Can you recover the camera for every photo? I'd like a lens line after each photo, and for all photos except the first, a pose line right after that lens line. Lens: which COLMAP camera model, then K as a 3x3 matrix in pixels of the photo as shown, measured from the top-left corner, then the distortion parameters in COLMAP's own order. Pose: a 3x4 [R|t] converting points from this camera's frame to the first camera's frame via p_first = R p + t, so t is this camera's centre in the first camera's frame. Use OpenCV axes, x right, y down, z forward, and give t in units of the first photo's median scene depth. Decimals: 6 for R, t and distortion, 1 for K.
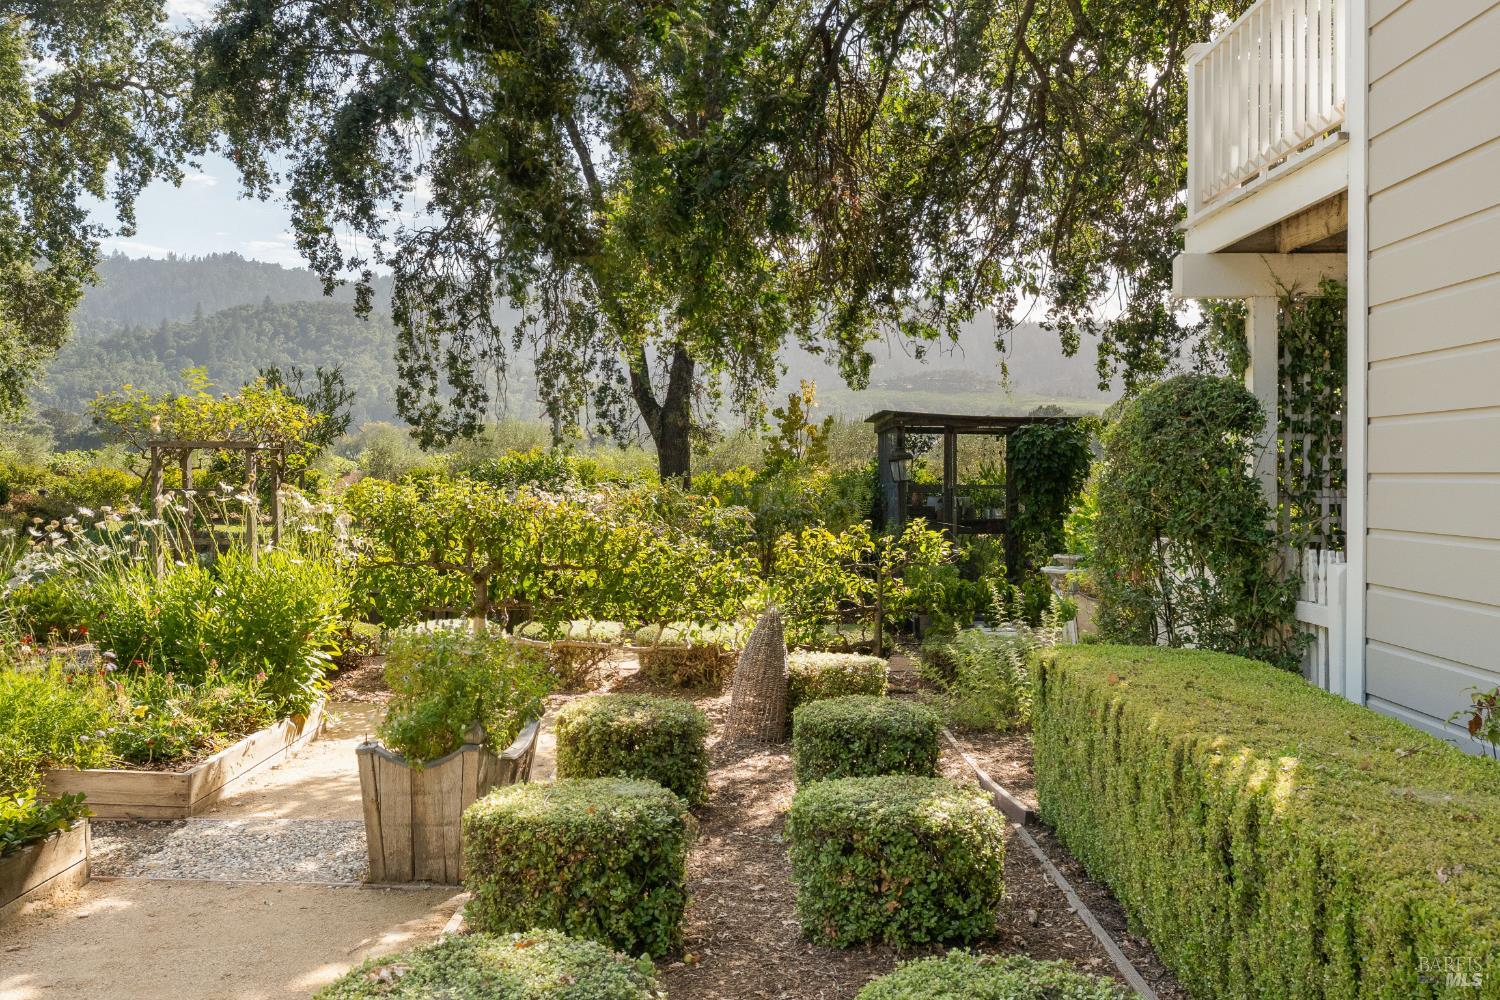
lens RADIAL K [[1515.8, 0, 752.4], [0, 1515.8, 505.9], [0, 0, 1]] dist [0.014828, 0.000000]
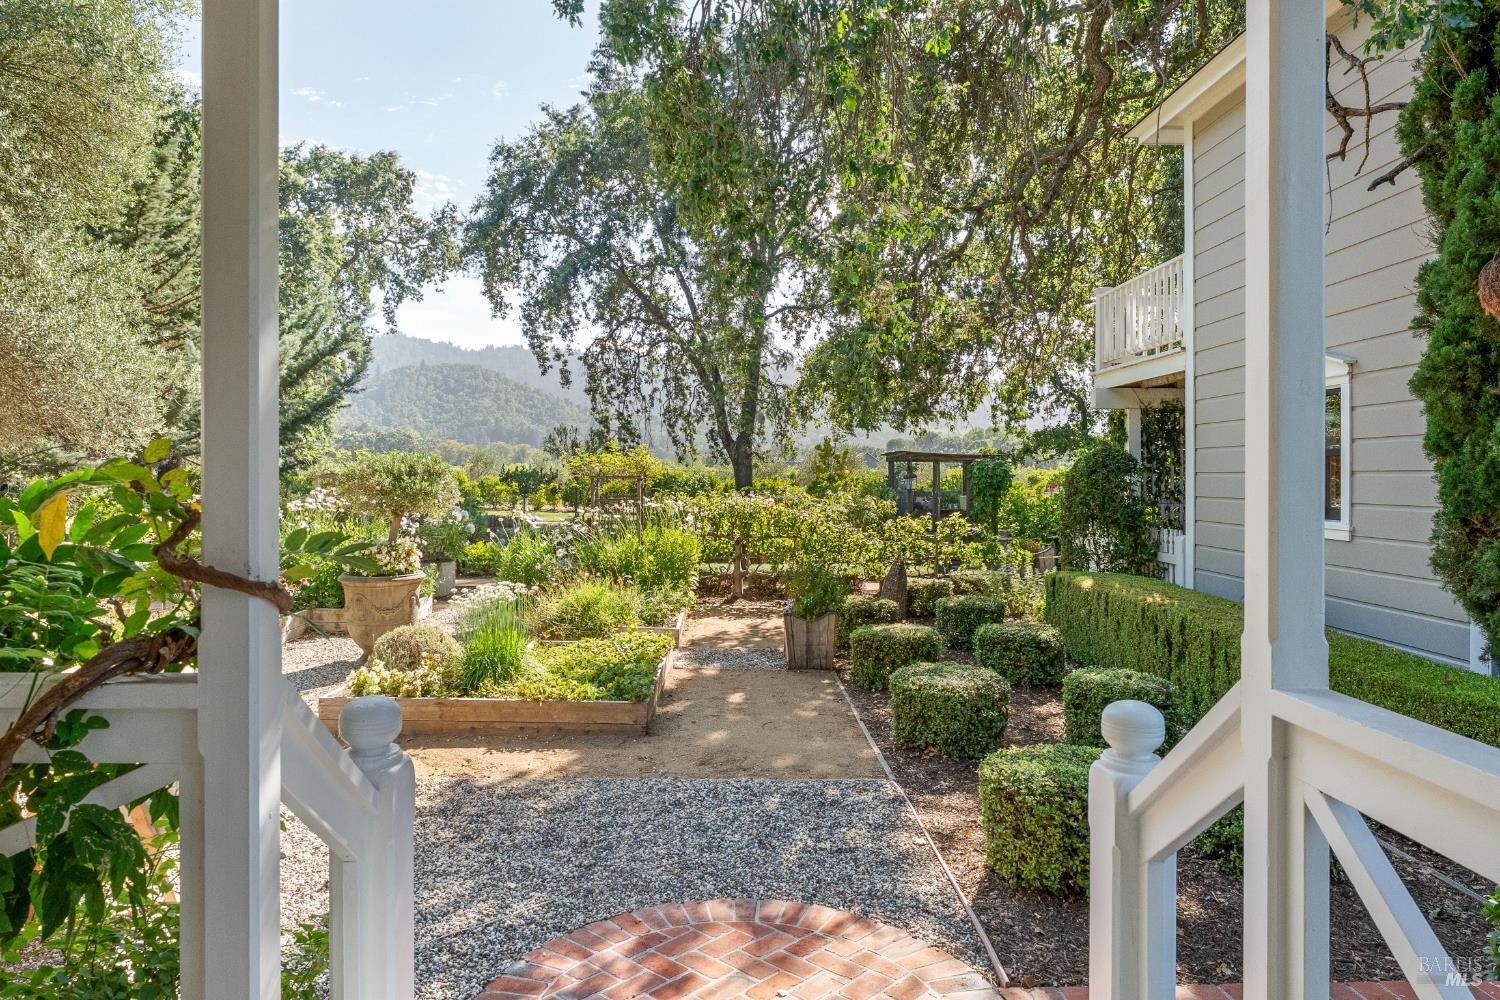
lens RADIAL K [[968.7, 0, 746.0], [0, 968.7, 488.5], [0, 0, 1]] dist [-0.039816, 0.000658]
pose [[0.999987, 0.002630, 0.004321, -0.058547], [-0.002598, 0.999968, -0.007524, -0.004282], [-0.004341, 0.007513, 0.999962, -0.093750]]
